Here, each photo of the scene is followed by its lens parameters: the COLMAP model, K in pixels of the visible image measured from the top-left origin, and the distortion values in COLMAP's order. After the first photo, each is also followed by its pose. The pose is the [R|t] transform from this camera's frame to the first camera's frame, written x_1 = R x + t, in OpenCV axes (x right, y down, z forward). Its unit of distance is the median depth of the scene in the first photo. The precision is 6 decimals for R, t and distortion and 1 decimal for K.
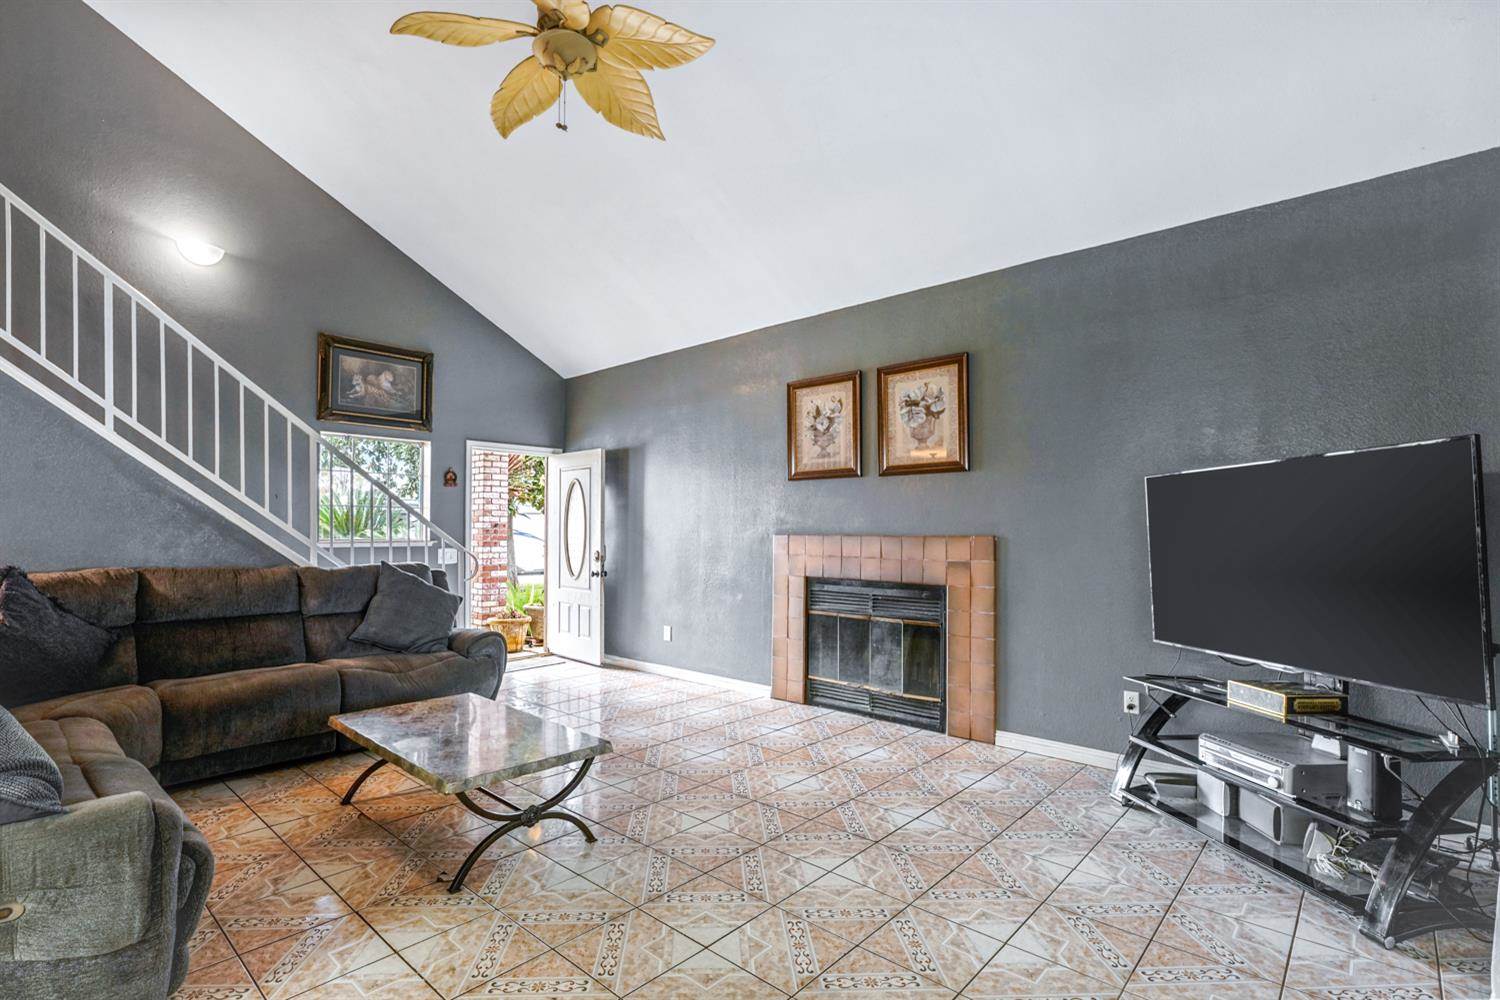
lens RADIAL K [[693.1, 0, 746.4], [0, 693.1, 526.9], [0, 0, 1]] dist [-0.000278, -0.000074]
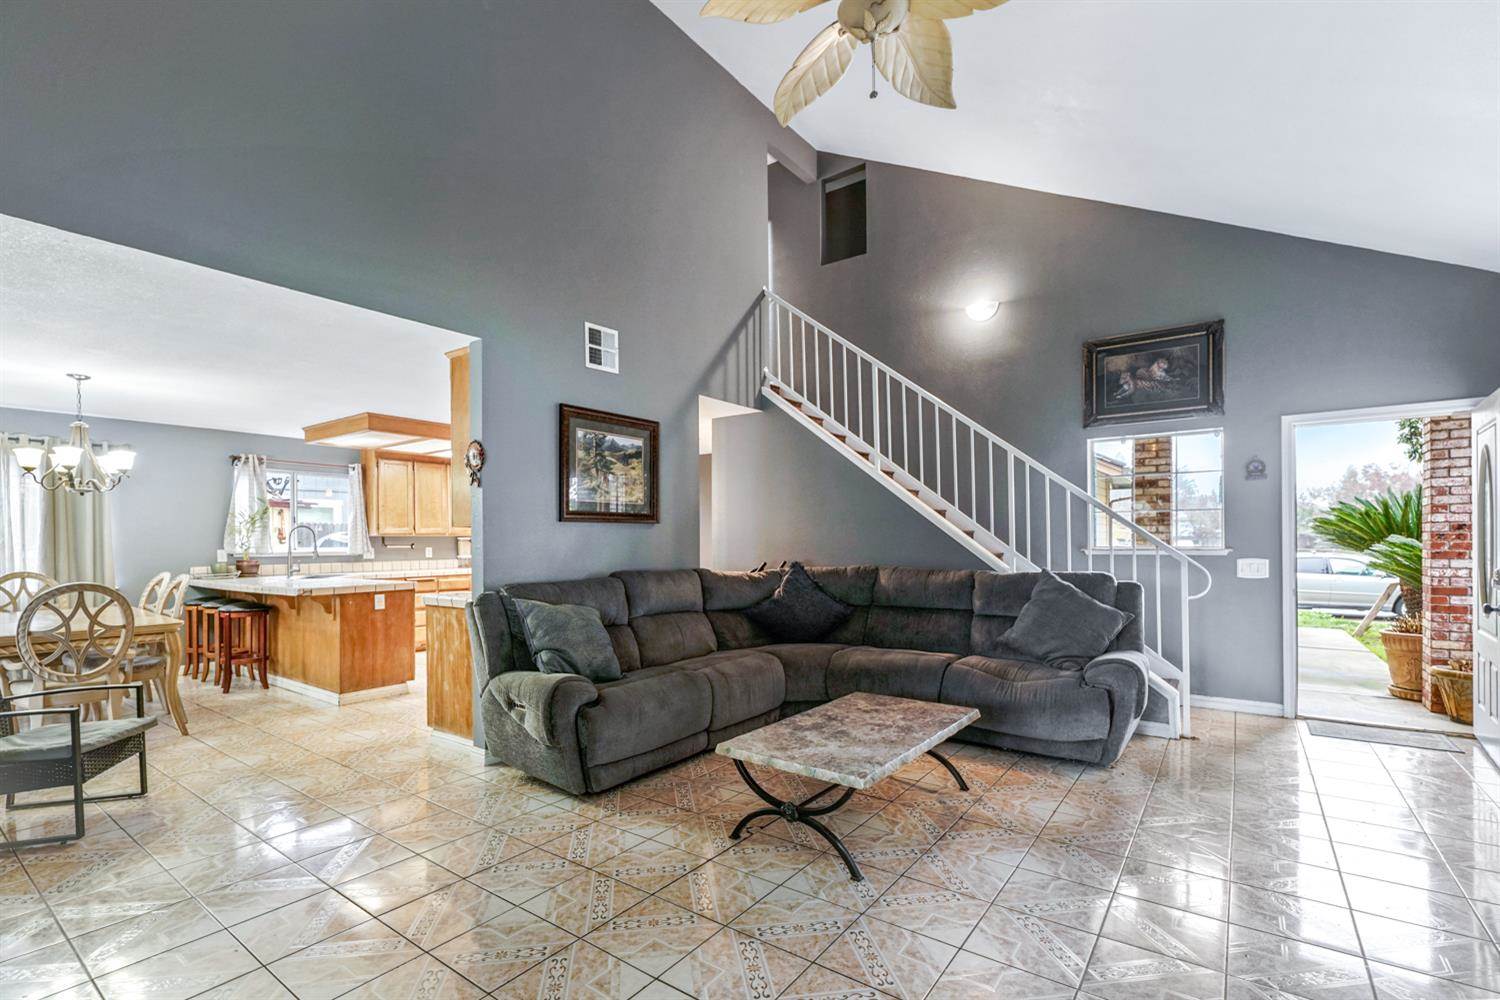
lens RADIAL K [[696.6, 0, 744.9], [0, 696.6, 550.6], [0, 0, 1]] dist [-0.000824, -0.000173]
pose [[0.105970, 0.006515, -0.994348, 0.340764], [0.014396, 0.999864, 0.008085, 0.007939], [0.994265, -0.015172, 0.105862, 0.394632]]
